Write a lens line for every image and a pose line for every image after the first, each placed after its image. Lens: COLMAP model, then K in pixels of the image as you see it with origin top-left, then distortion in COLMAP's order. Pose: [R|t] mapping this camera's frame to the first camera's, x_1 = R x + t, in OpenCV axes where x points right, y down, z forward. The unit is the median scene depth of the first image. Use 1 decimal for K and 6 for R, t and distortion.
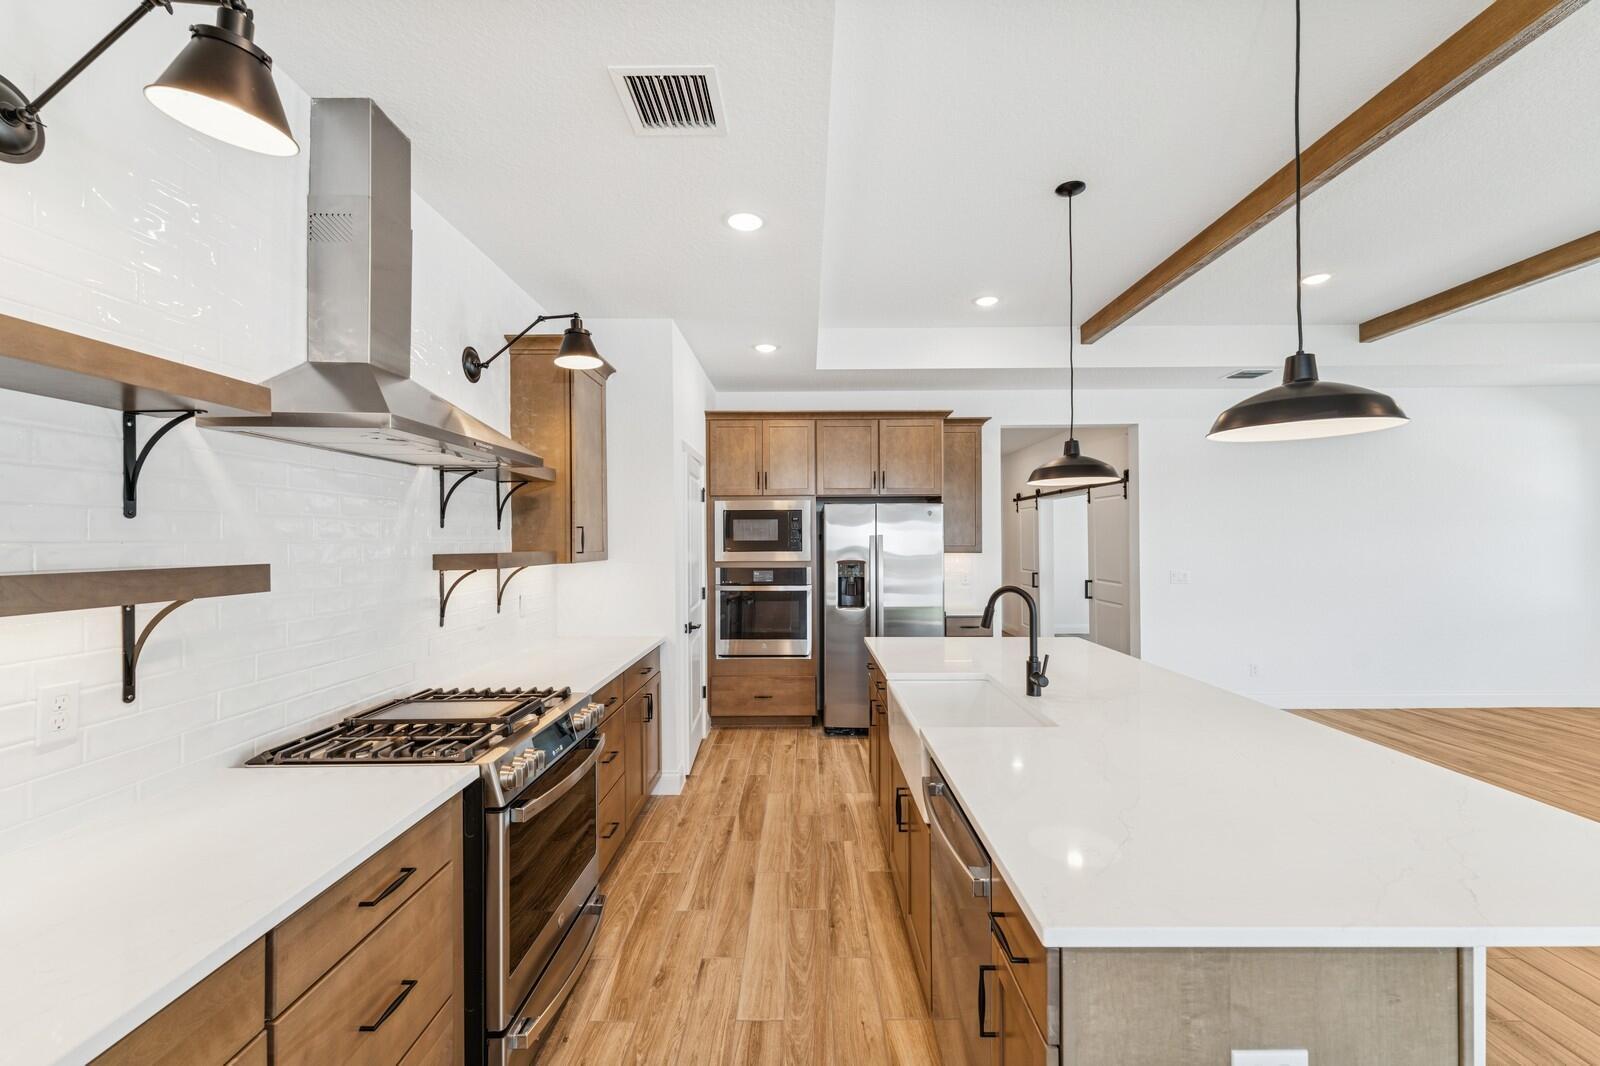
lens RADIAL K [[640.5, 0, 793.5], [0, 640.5, 537.2], [0, 0, 1]] dist [0.006309, -0.000331]
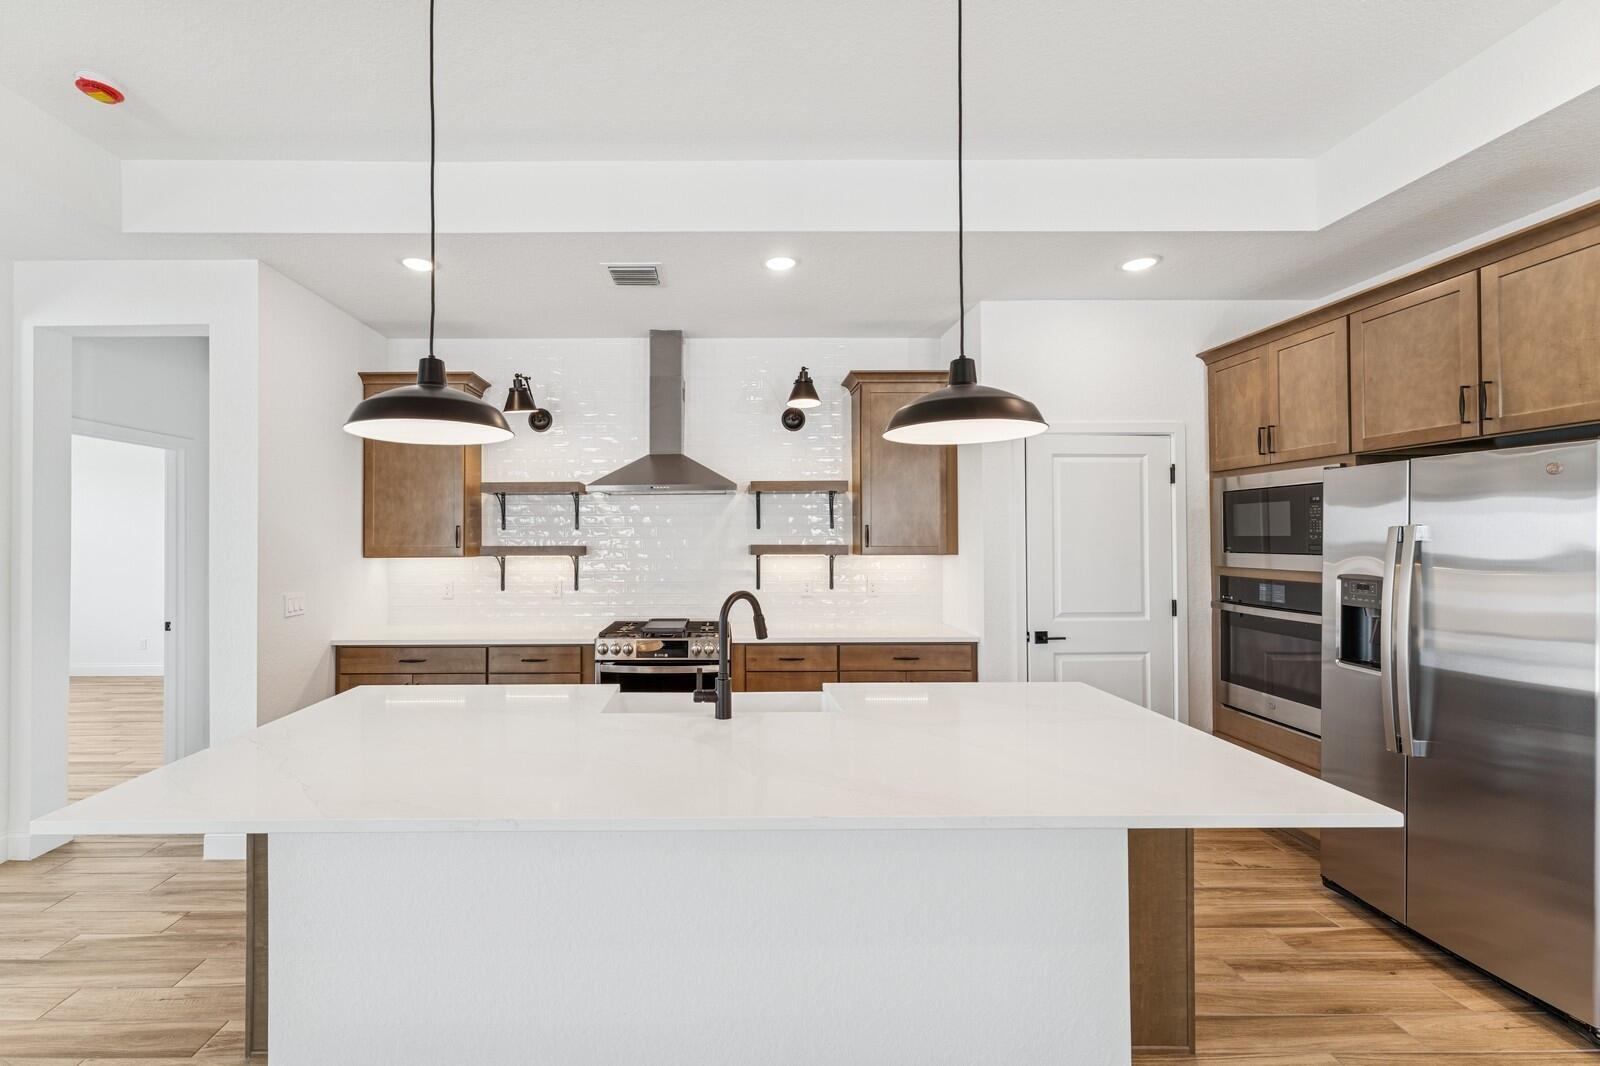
lens RADIAL K [[666.7, 0, 742.2], [0, 666.7, 533.9], [0, 0, 1]] dist [0.002554, -0.000161]
pose [[0.024145, -0.004511, -0.999698, 1.048780], [0.005869, 0.999973, -0.004370, 0.004987], [0.999691, -0.005762, 0.024171, 0.833730]]
